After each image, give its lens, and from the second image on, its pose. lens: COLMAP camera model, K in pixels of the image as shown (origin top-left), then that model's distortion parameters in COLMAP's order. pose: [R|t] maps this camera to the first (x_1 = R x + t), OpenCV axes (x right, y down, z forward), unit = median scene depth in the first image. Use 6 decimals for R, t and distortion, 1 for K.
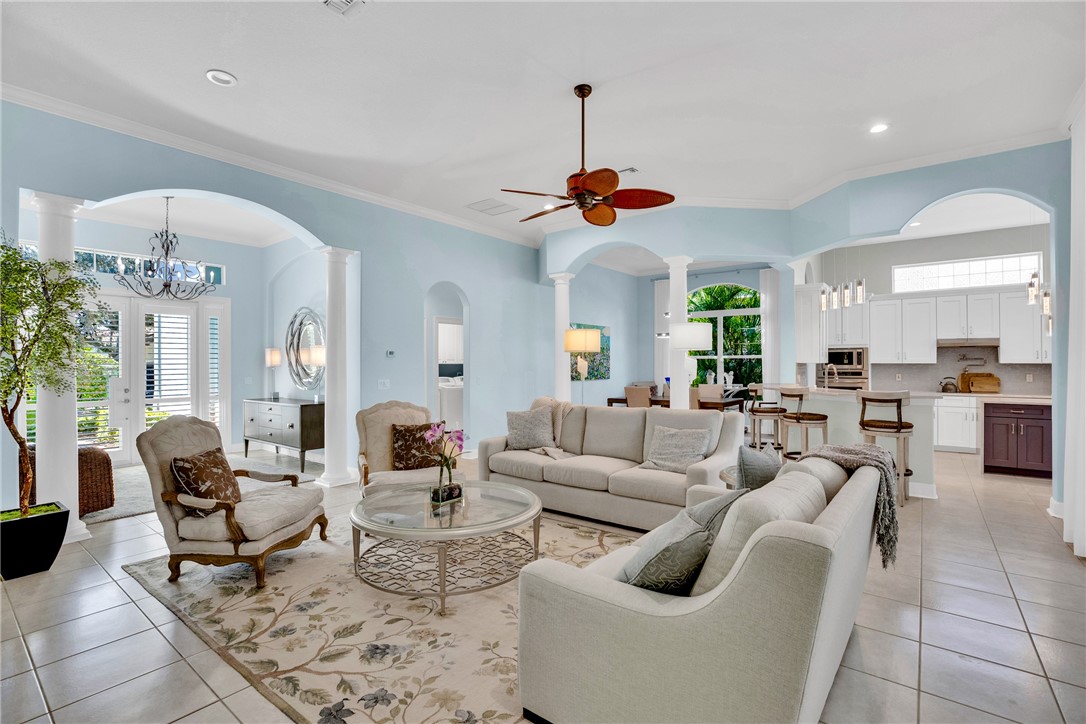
lens RADIAL K [[497.2, 0, 543.7], [0, 497.2, 360.6], [0, 0, 1]] dist [-0.034511, 0.003293]
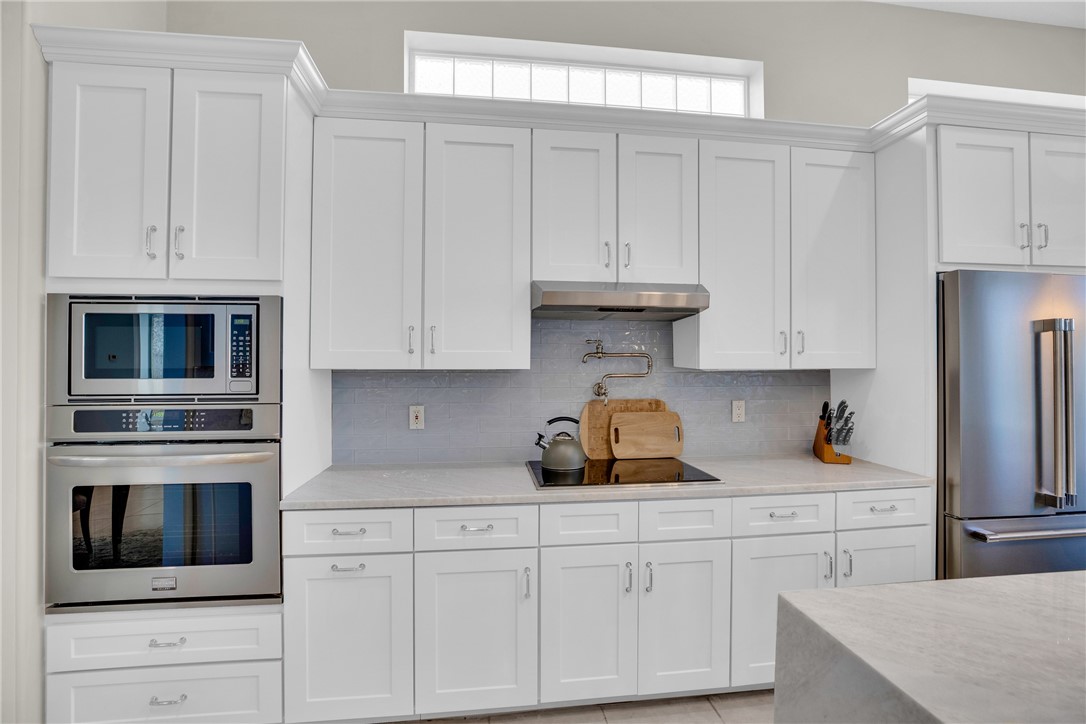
lens RADIAL K [[497.2, 0, 541.9], [0, 497.2, 362.4], [0, 0, 1]] dist [-0.034511, 0.003293]
pose [[0.710419, 0.003713, 0.703769, 0.619038], [-0.007386, 0.999970, 0.002180, 0.001099], [-0.703740, -0.006747, 0.710425, 0.801245]]
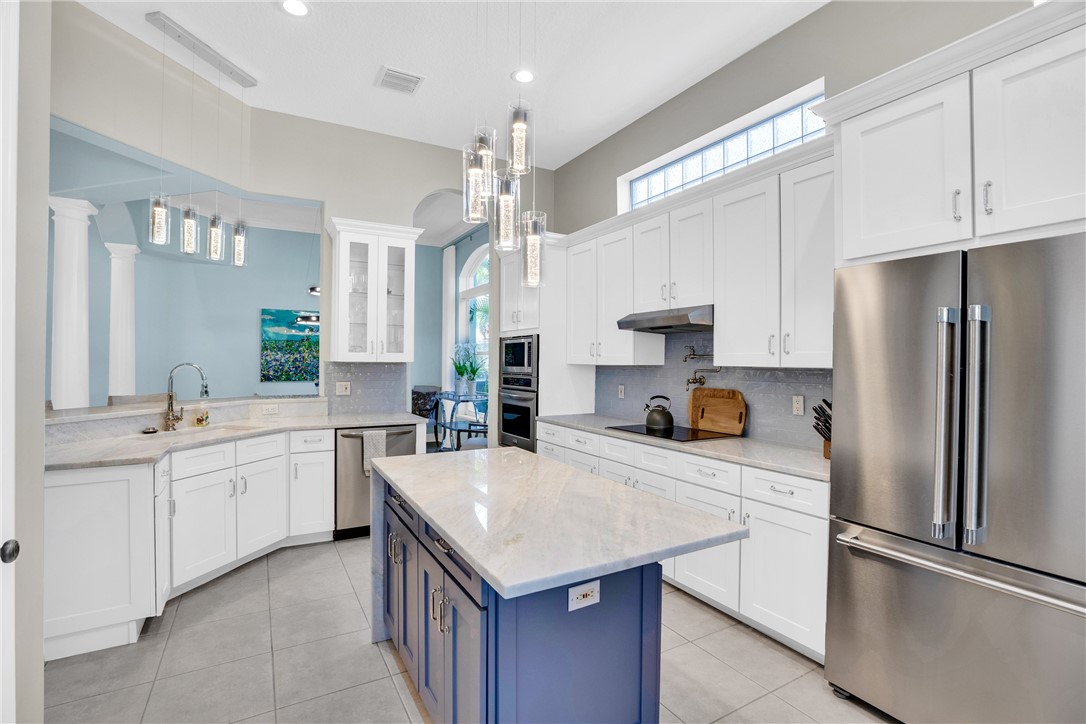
lens RADIAL K [[497.2, 0, 552.8], [0, 497.2, 357.7], [0, 0, 1]] dist [-0.034511, 0.003293]
pose [[0.929411, 0.007356, -0.368973, 0.918000], [-0.008776, 0.999959, -0.002170, 0.000264], [0.368942, 0.005255, 0.929438, 0.525790]]
